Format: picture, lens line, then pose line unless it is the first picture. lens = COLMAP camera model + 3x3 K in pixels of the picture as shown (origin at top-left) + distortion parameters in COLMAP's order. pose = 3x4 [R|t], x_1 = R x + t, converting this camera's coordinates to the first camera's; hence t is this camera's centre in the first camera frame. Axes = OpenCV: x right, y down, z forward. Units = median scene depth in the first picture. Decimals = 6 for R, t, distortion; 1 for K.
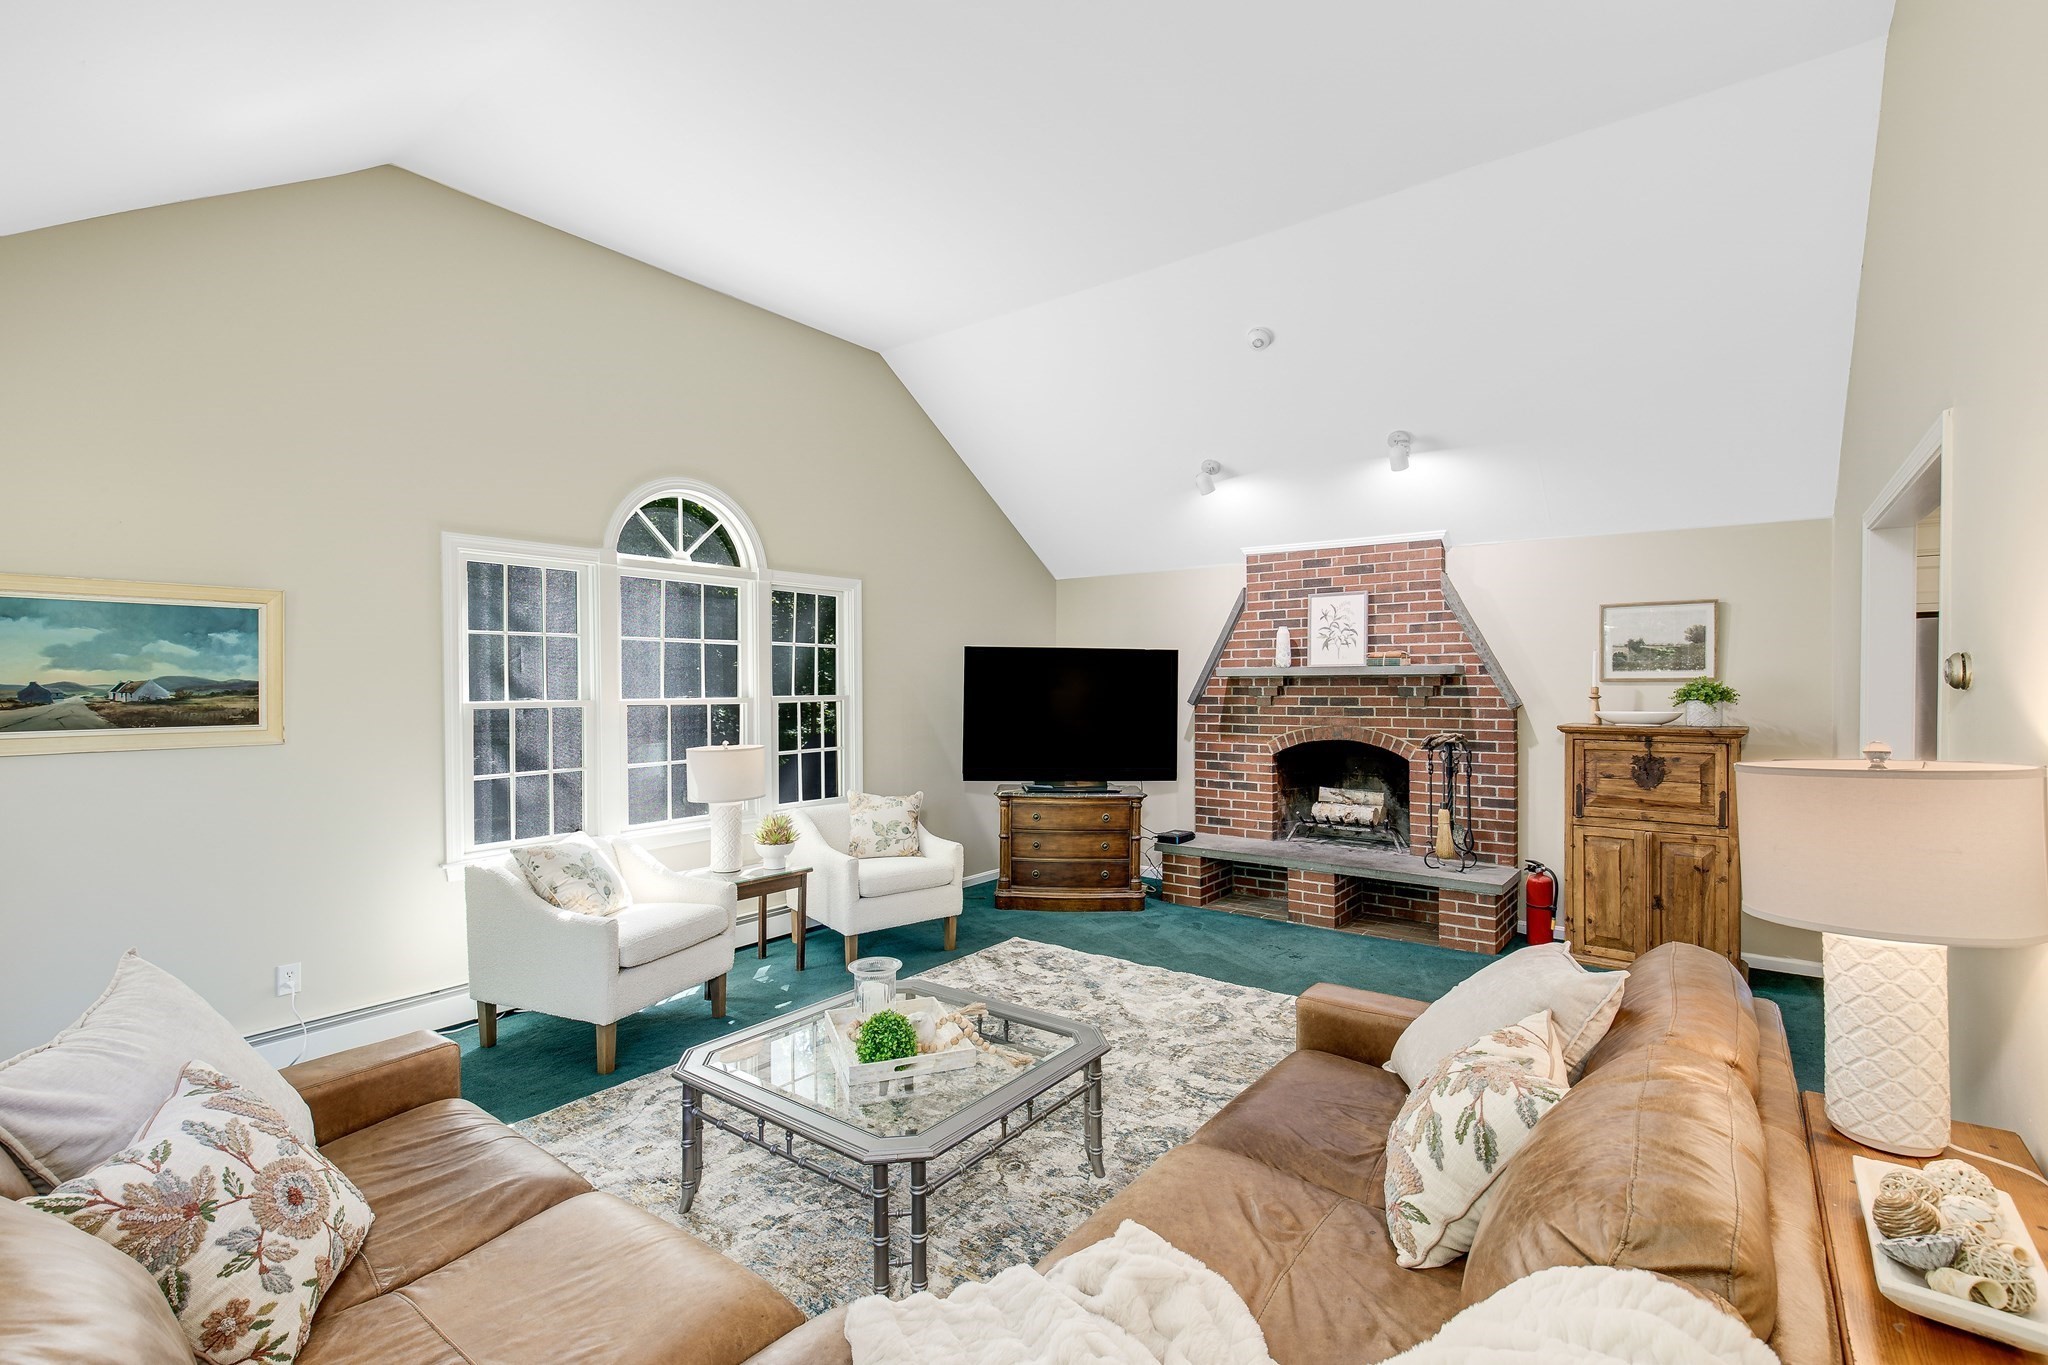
lens RADIAL K [[931.7, 0, 1029.0], [0, 931.7, 685.9], [0, 0, 1]] dist [0.002316, 0.000171]
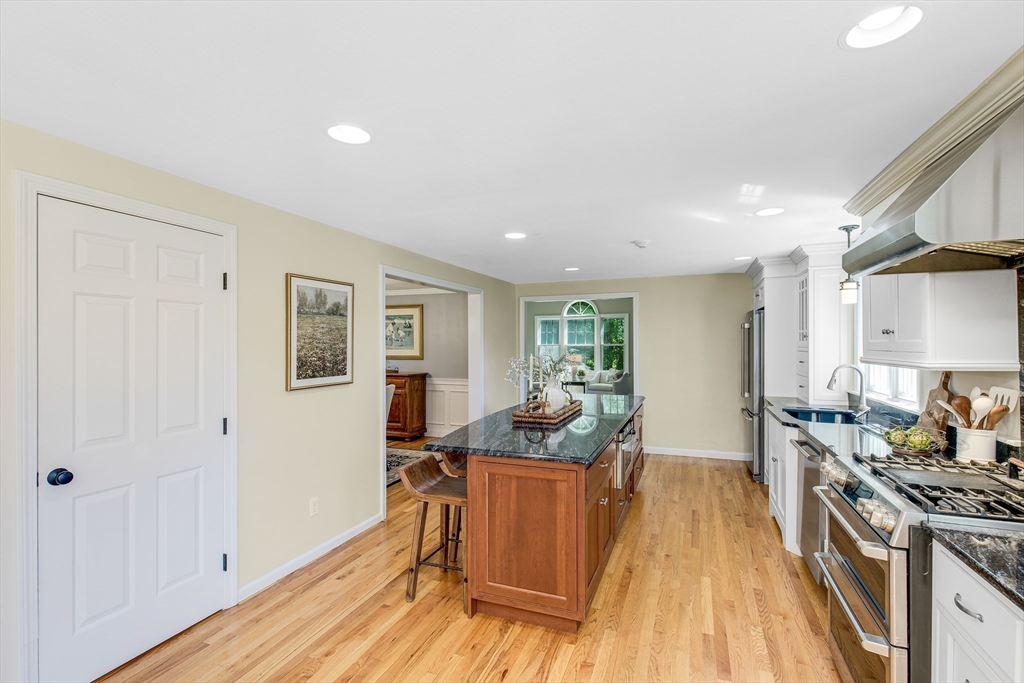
lens RADIAL K [[460.3, 0, 519.0], [0, 460.3, 342.9], [0, 0, 1]] dist [-0.002864, -0.000377]
pose [[0.285732, -0.000357, -0.958310, 1.542139], [0.004696, 0.999988, 0.001028, 0.001331], [0.958298, -0.004793, 0.285730, 0.047239]]
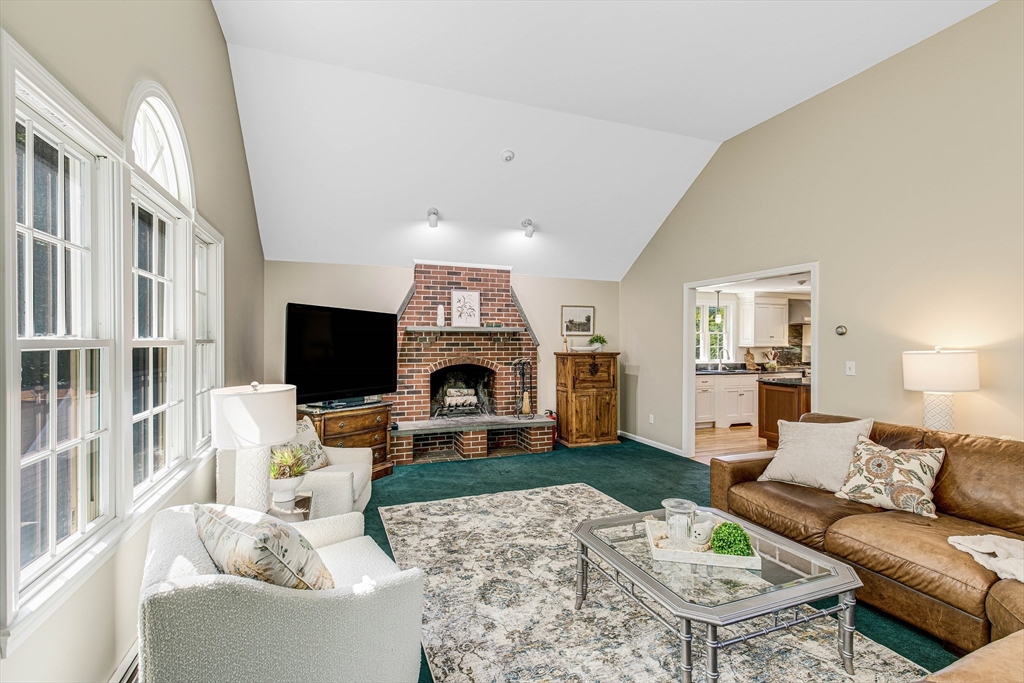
lens RADIAL K [[465.9, 0, 514.5], [0, 465.9, 343.2], [0, 0, 1]] dist [0.002316, 0.000171]
pose [[0.518151, -0.000204, 0.855289, -0.501252], [-0.000976, 0.999999, 0.000830, 0.014007], [-0.855289, -0.001265, 0.518150, 0.427384]]
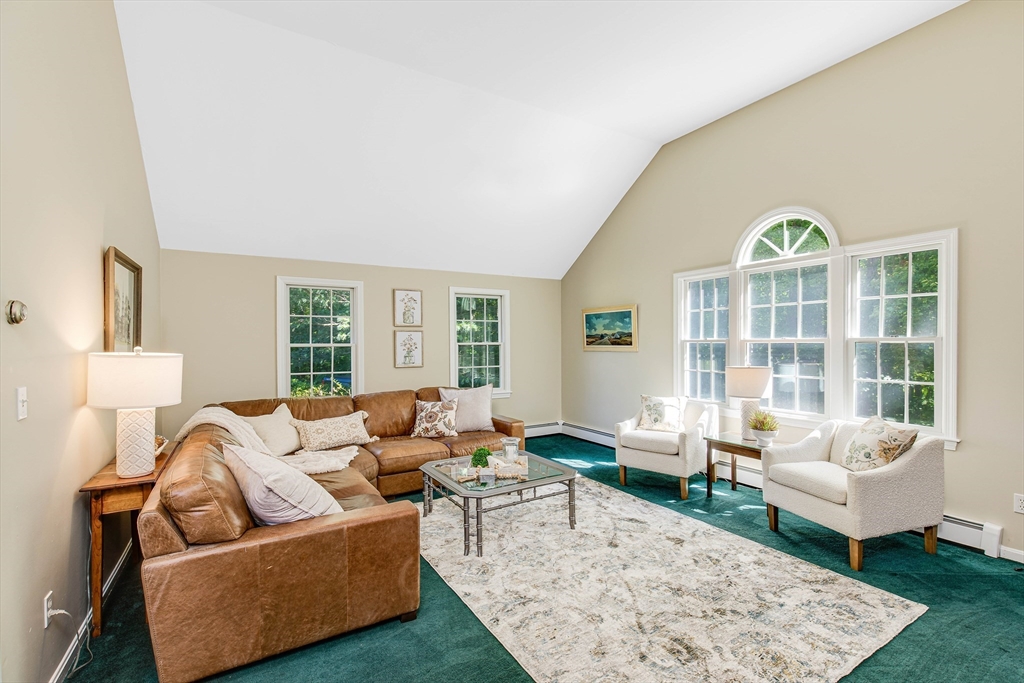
lens RADIAL K [[465.9, 0, 514.5], [0, 465.9, 343.2], [0, 0, 1]] dist [0.002316, 0.000171]
pose [[-0.383418, 0.009118, -0.923530, 0.524728], [0.005586, 0.999956, 0.007553, 0.011338], [0.923558, -0.002263, -0.383452, 0.773238]]
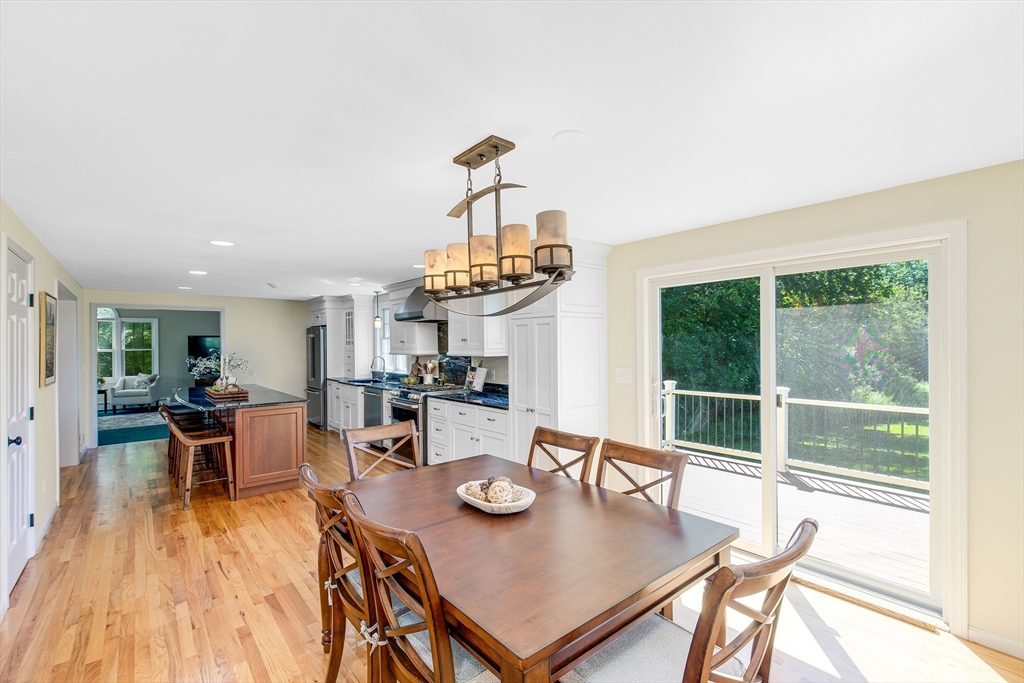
lens RADIAL K [[460.3, 0, 519.0], [0, 460.3, 342.9], [0, 0, 1]] dist [-0.002864, -0.000377]
pose [[0.976406, -0.008517, -0.215776, 1.755187], [0.008466, 0.999963, -0.001158, -0.000068], [0.215778, -0.000697, 0.976442, -0.553163]]
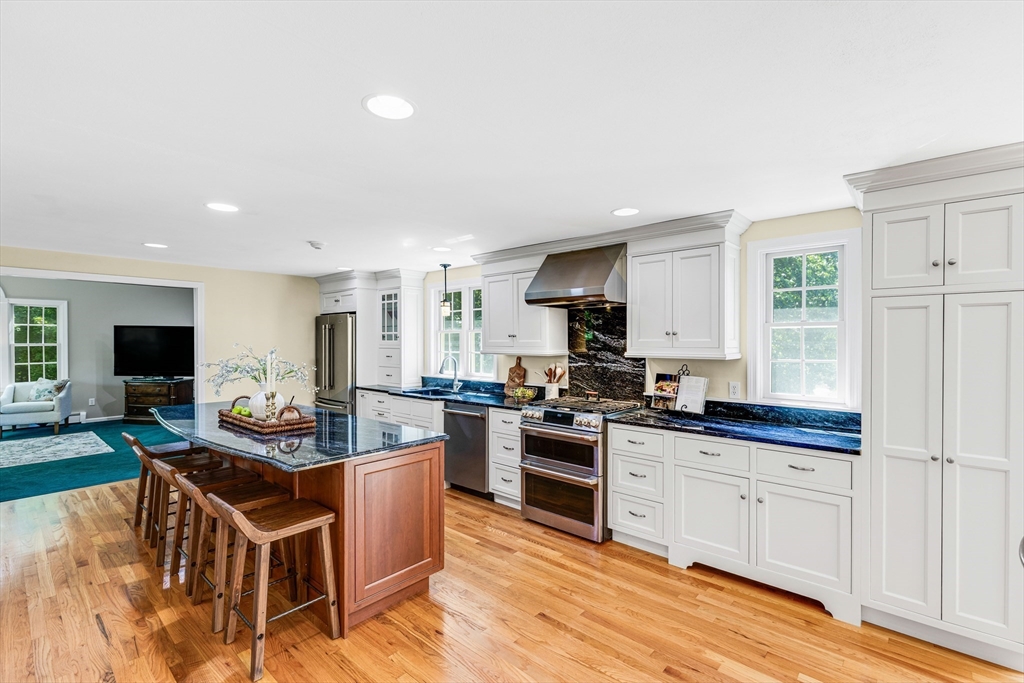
lens RADIAL K [[465.9, 0, 514.5], [0, 465.9, 343.2], [0, 0, 1]] dist [0.002316, 0.000171]
pose [[0.997382, -0.000597, -0.072310, 1.279733], [0.001105, 0.999975, 0.006982, 0.000420], [0.072304, -0.007044, 0.997358, -0.282847]]
